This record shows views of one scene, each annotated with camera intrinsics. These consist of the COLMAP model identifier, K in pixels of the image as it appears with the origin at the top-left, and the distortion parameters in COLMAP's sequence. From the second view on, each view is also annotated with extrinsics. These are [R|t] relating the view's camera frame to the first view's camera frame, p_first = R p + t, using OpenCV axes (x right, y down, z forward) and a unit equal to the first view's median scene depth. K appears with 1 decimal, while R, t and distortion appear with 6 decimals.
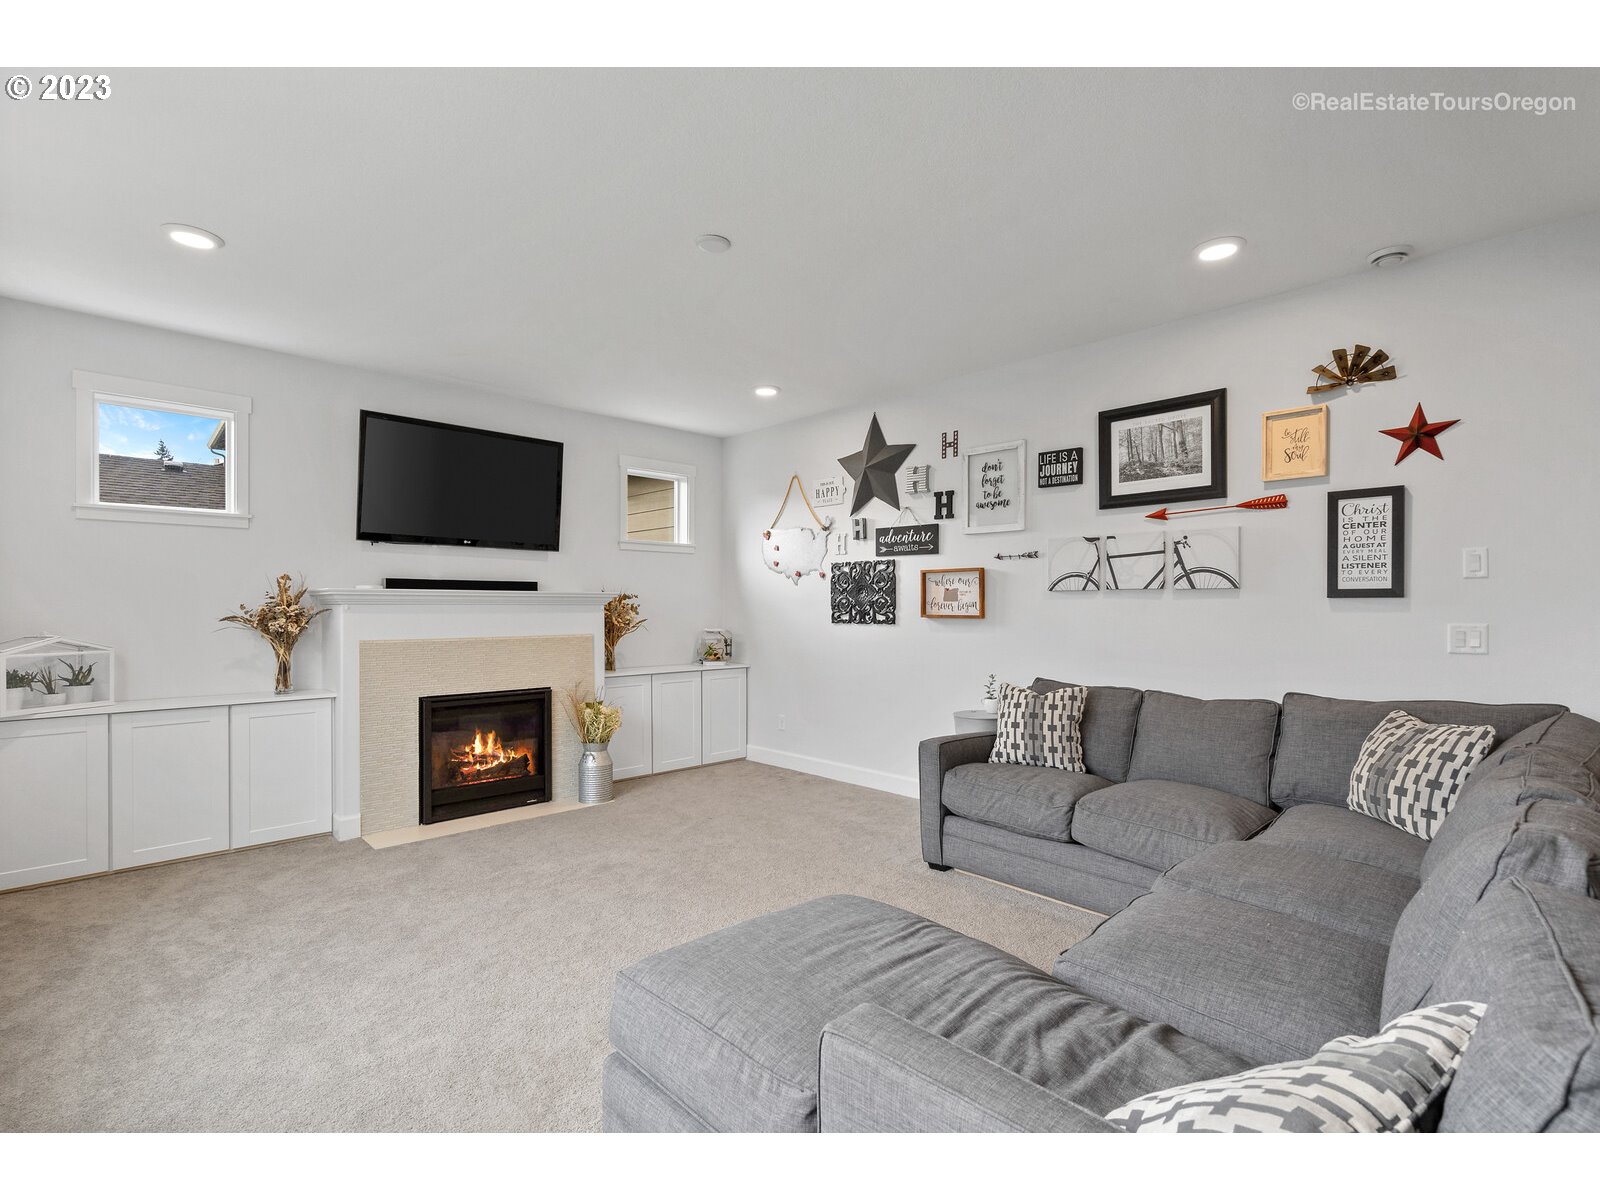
lens RADIAL K [[737.7, 0, 827.6], [0, 737.7, 610.4], [0, 0, 1]] dist [0.000457, 0.000639]
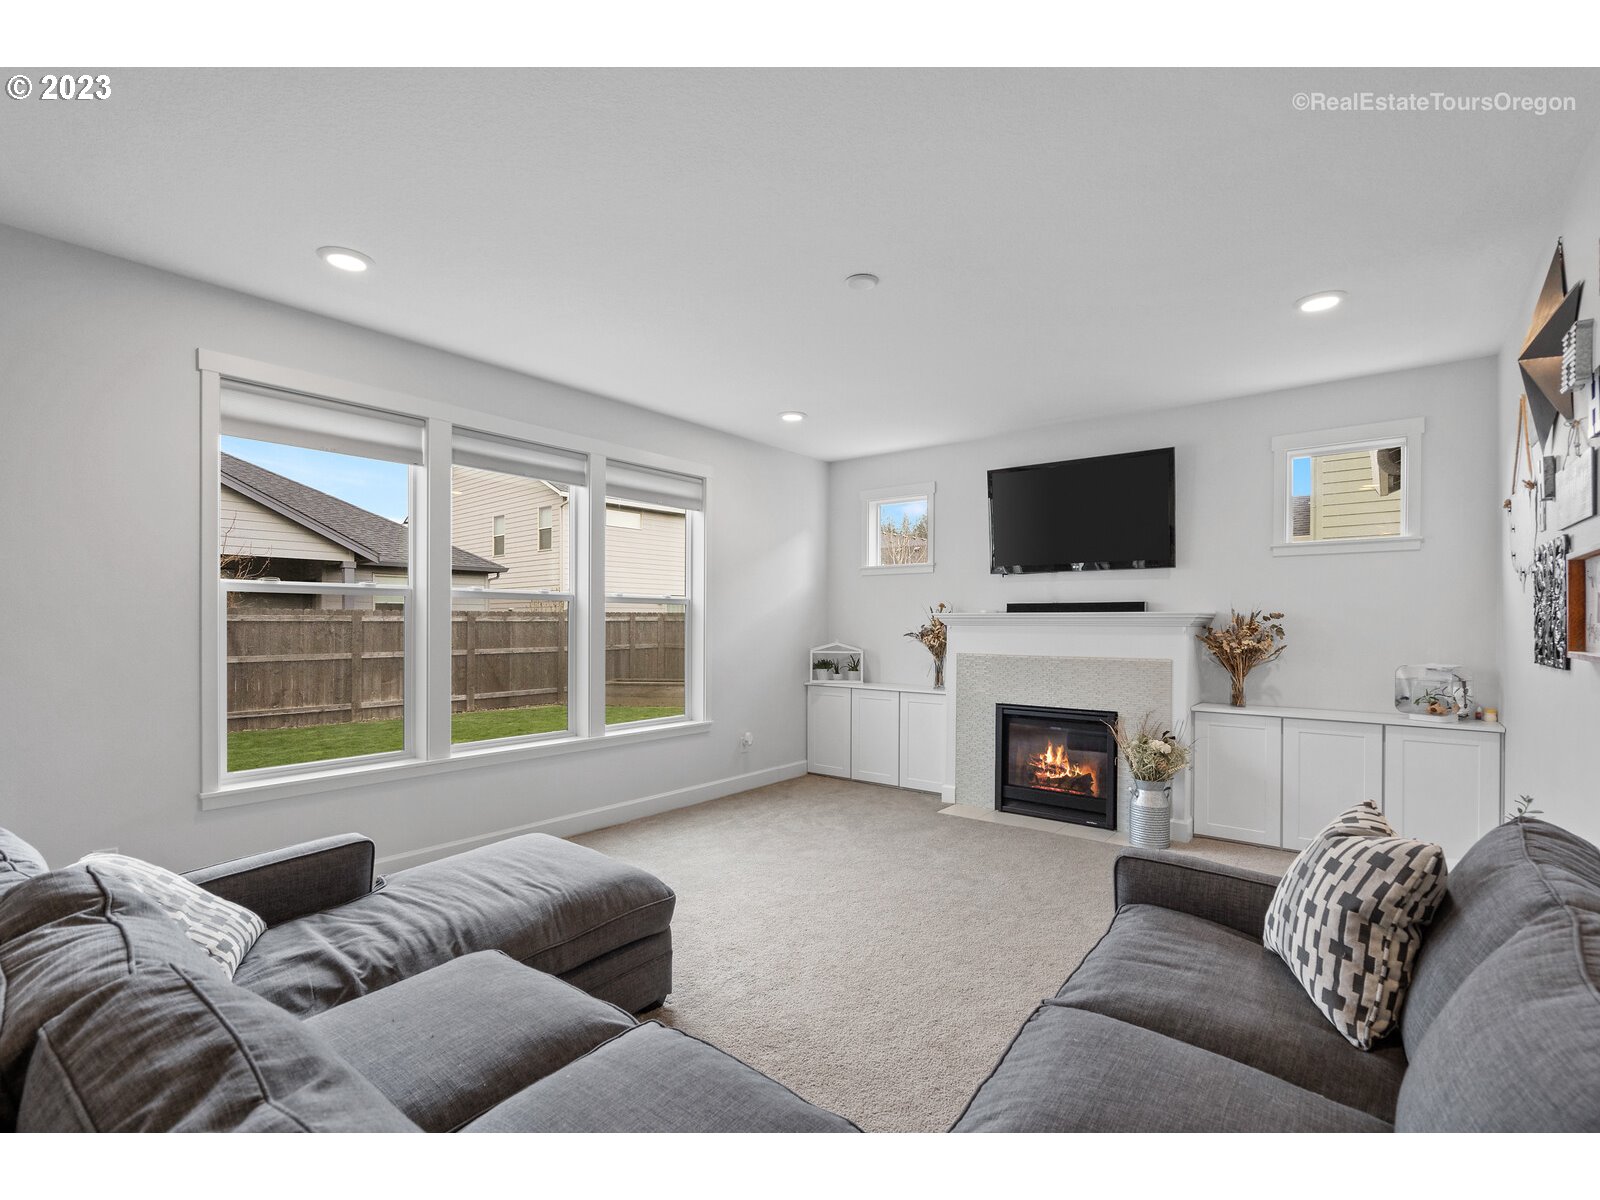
lens RADIAL K [[737.7, 0, 802.1], [0, 737.7, 628.8], [0, 0, 1]] dist [0.000457, 0.000639]
pose [[0.135638, 0.008086, -0.990725, 0.562751], [-0.007583, 0.999946, 0.007123, -0.008342], [0.990729, 0.006546, 0.135692, 0.499835]]
